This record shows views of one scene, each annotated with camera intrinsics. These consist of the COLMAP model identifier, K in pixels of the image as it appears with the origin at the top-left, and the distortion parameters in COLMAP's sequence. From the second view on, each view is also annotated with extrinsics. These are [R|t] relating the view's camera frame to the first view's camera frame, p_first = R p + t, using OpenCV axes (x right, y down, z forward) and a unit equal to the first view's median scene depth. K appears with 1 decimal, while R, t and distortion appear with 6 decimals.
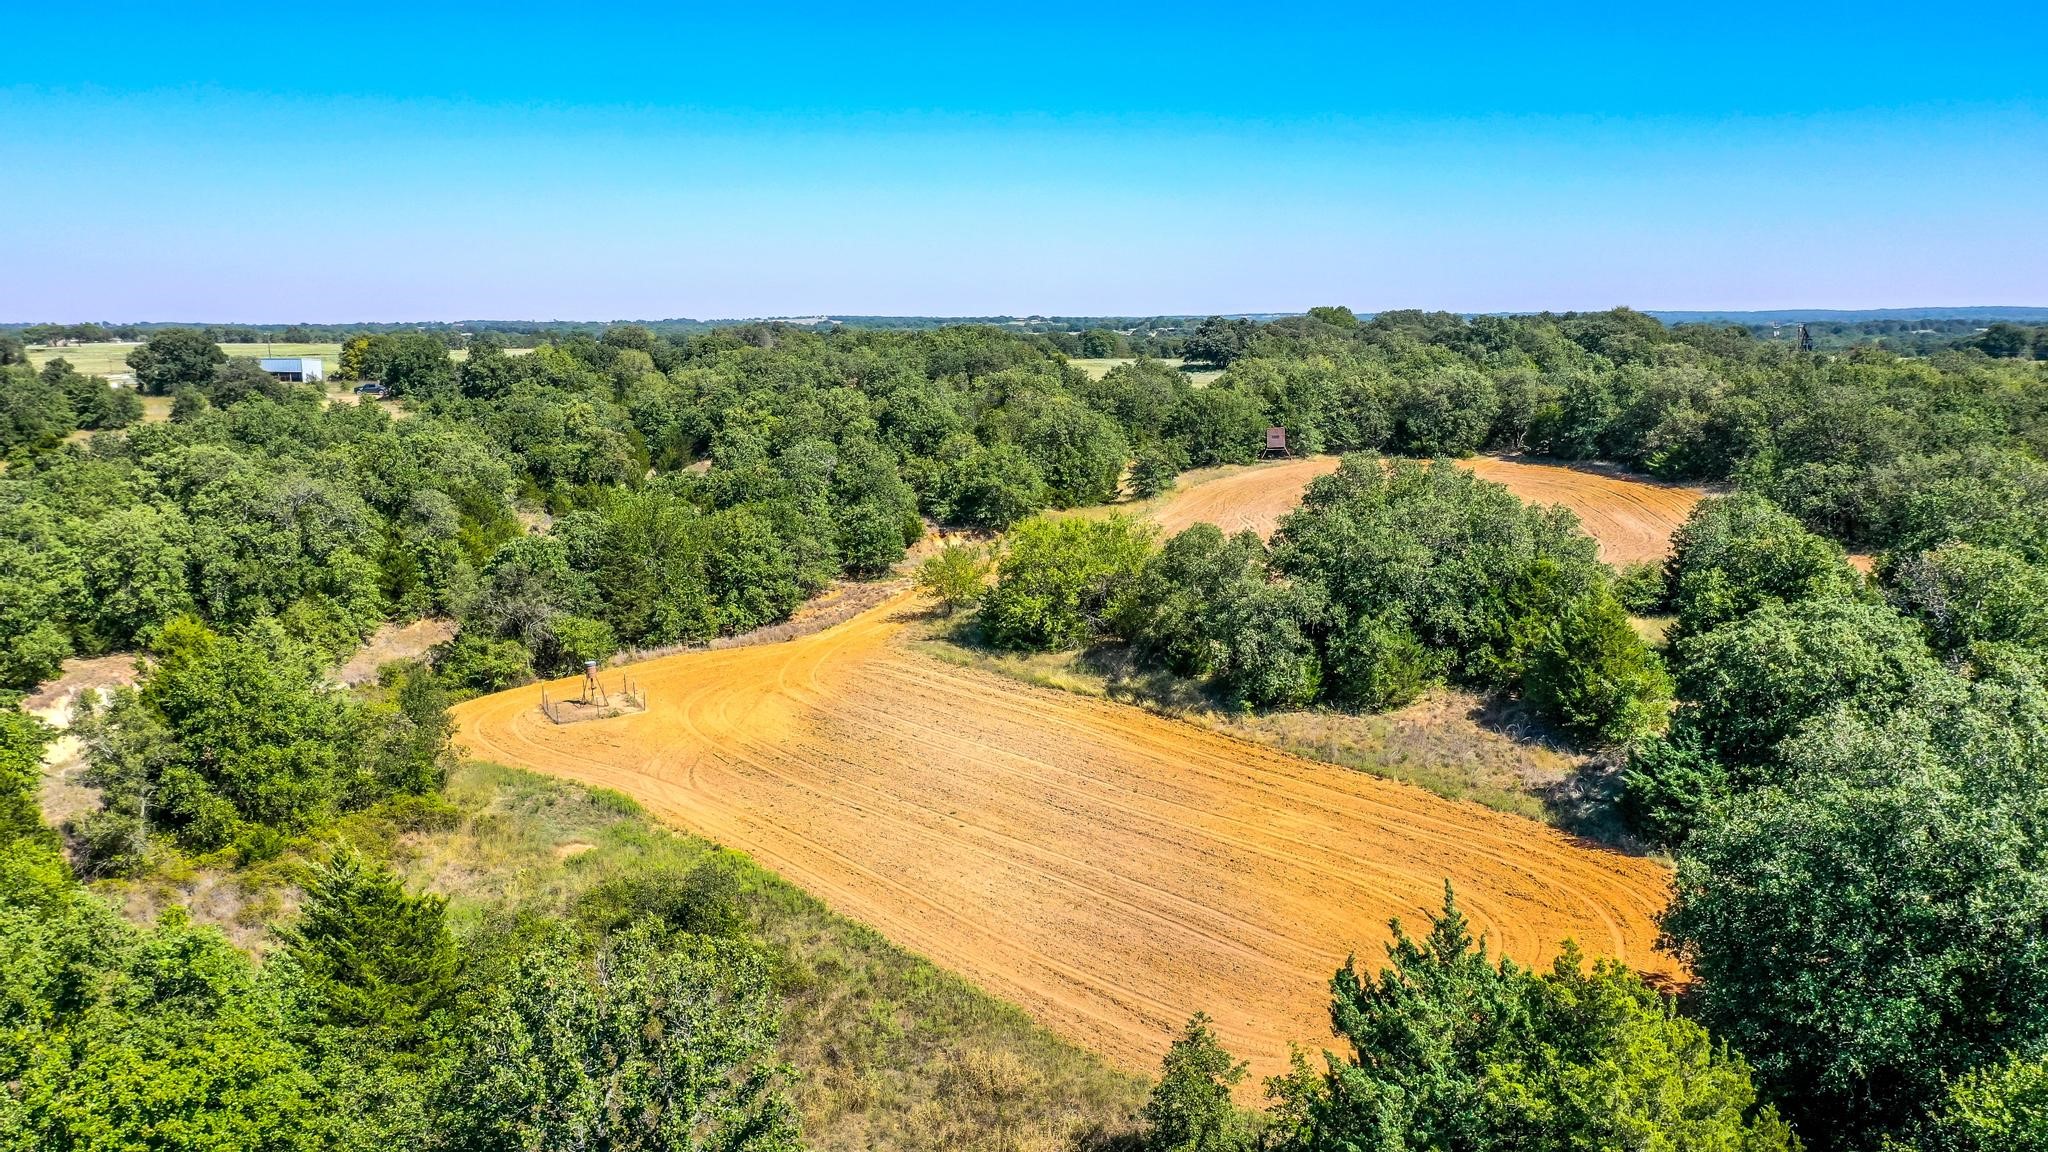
lens RADIAL K [[1659.2, 0, 1024.0], [0, 1659.2, 576.0], [0, 0, 1]] dist [-0.016440, -0.000692]
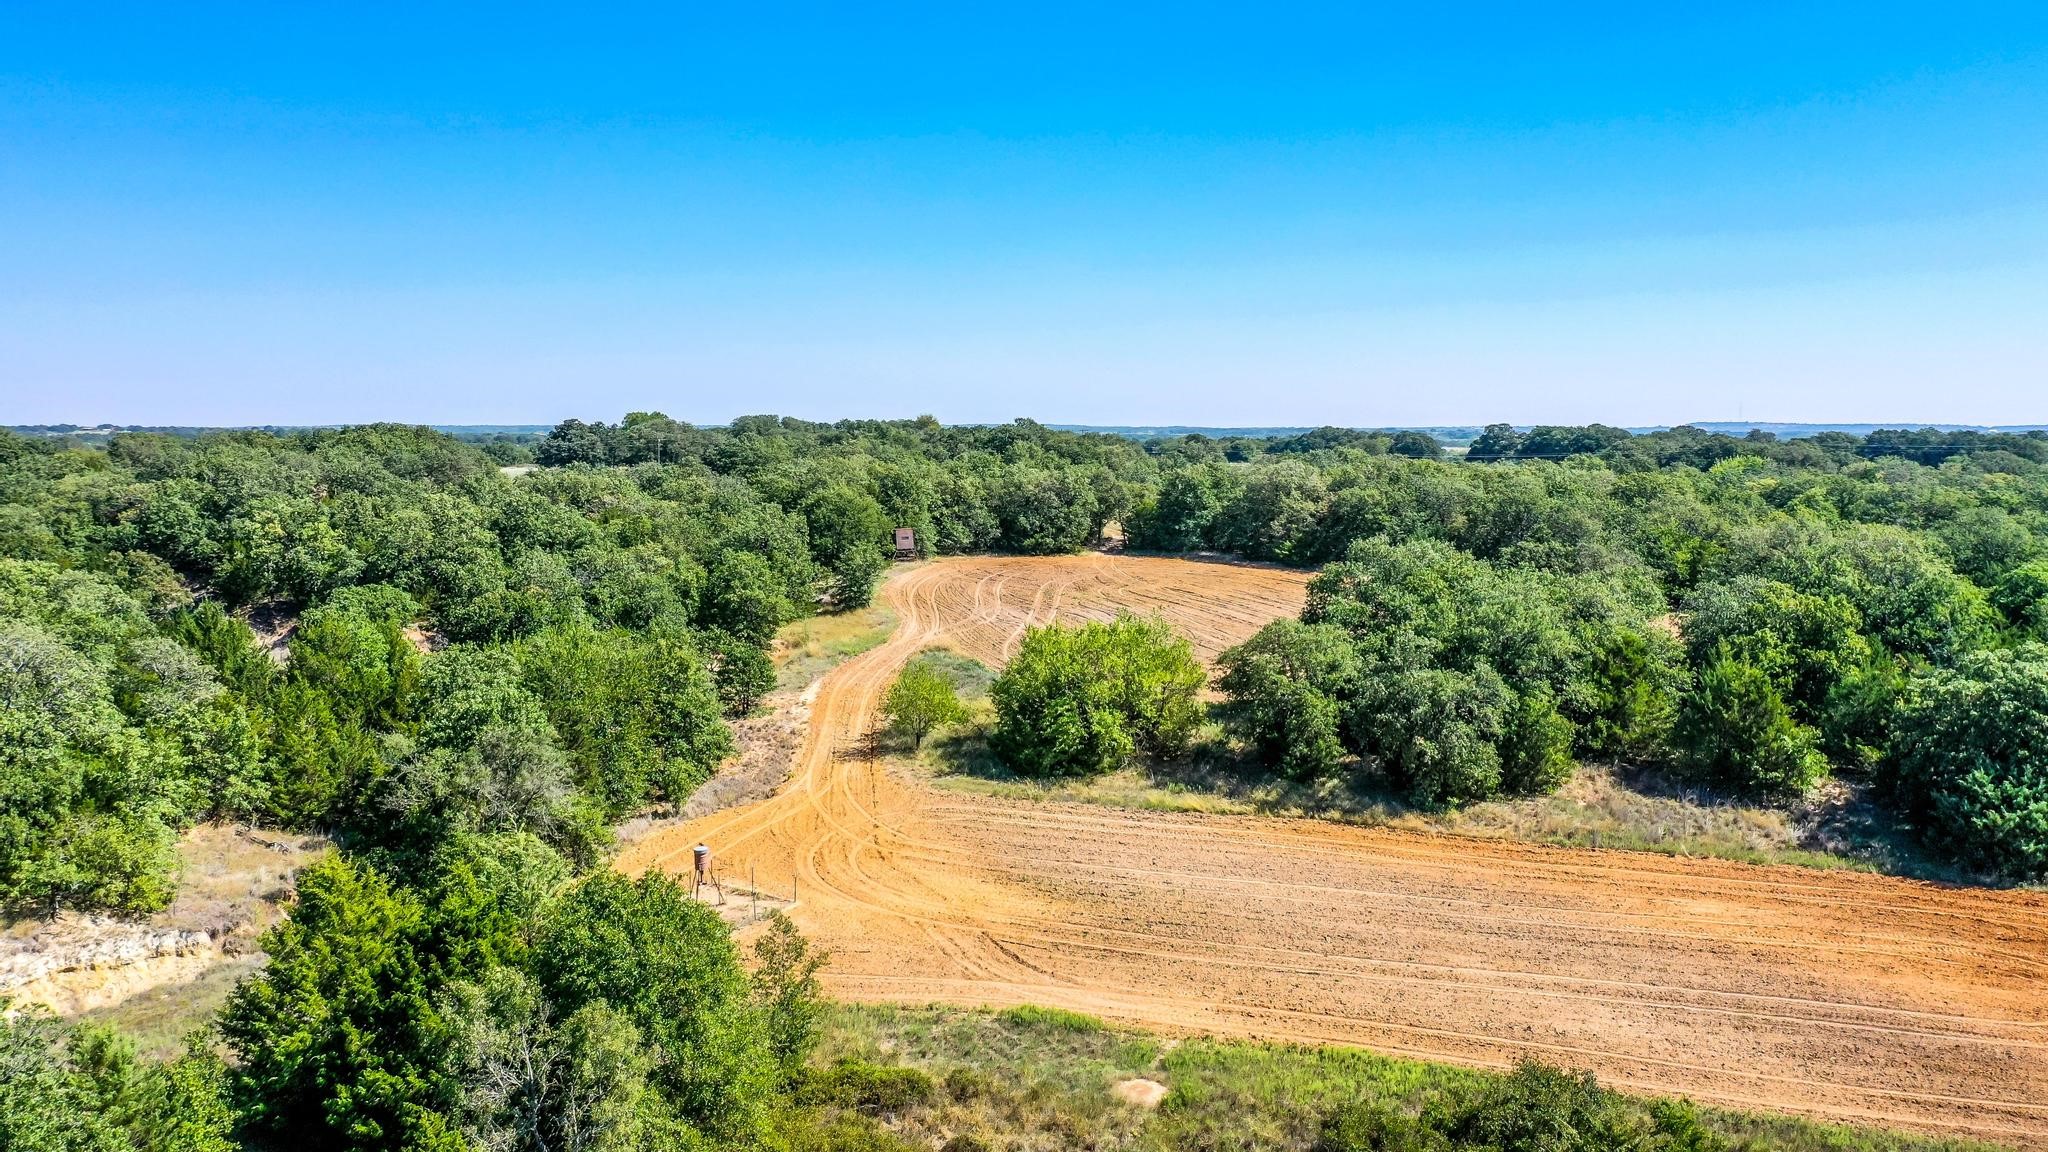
lens RADIAL K [[1659.2, 0, 1024.0], [0, 1659.2, 576.0], [0, 0, 1]] dist [-0.016440, -0.000692]
pose [[0.864111, -0.044690, 0.501313, -0.314489], [0.074299, 0.996464, -0.039238, -0.020503], [-0.497787, 0.071153, 0.864376, 0.134286]]
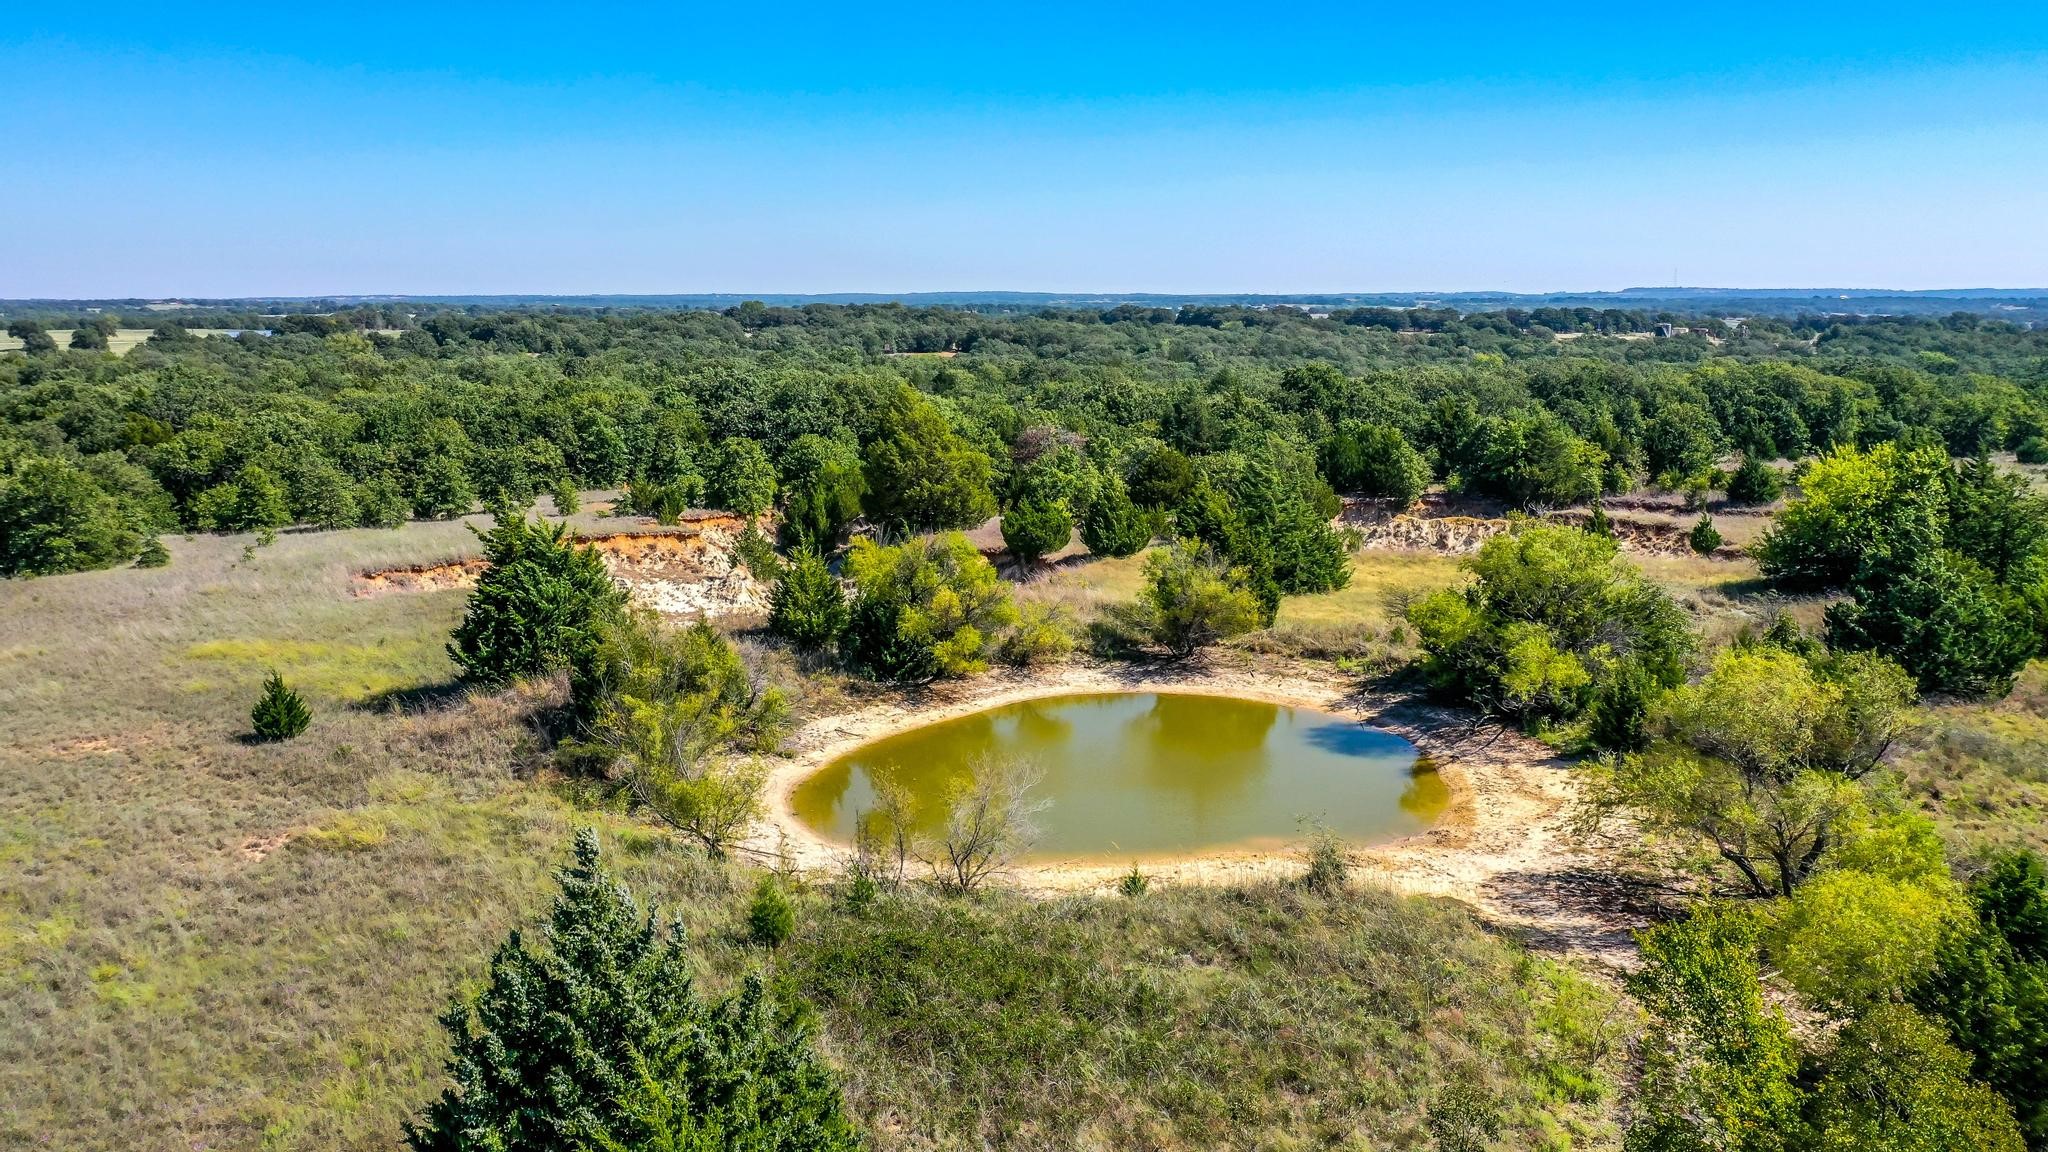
lens RADIAL K [[1659.2, 0, 1024.0], [0, 1659.2, 576.0], [0, 0, 1]] dist [-0.016440, -0.000692]
pose [[0.856736, -0.089143, 0.507993, -1.494718], [0.079865, 0.995999, 0.040085, 0.290953], [-0.509534, 0.006229, 0.860428, -2.214805]]
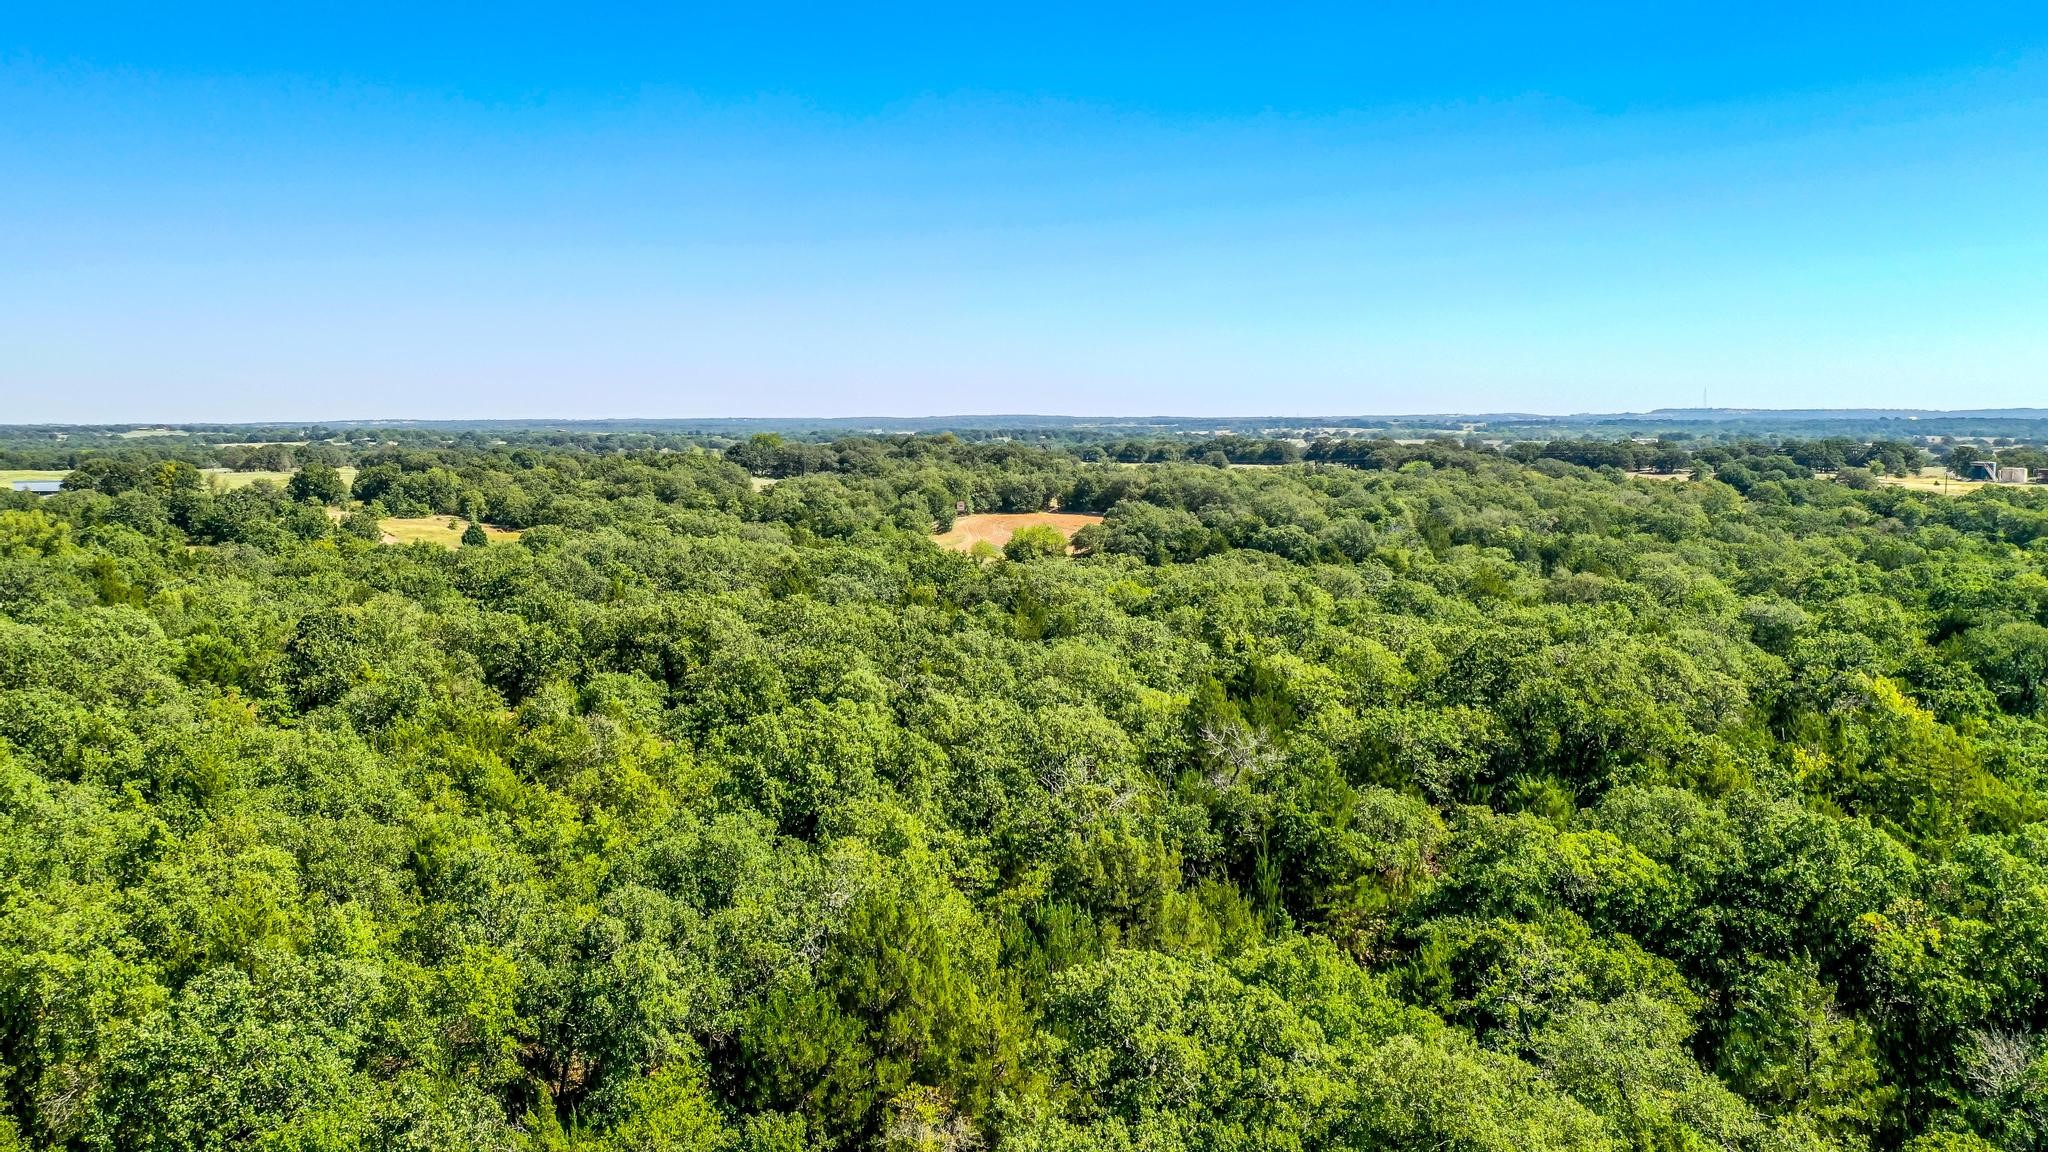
lens RADIAL K [[1659.2, 0, 1024.0], [0, 1659.2, 576.0], [0, 0, 1]] dist [-0.016440, -0.000692]
pose [[0.860319, -0.054432, 0.506841, -1.032041], [0.082140, 0.996092, -0.032452, 0.101267], [-0.503094, 0.069551, 0.861429, -1.092012]]
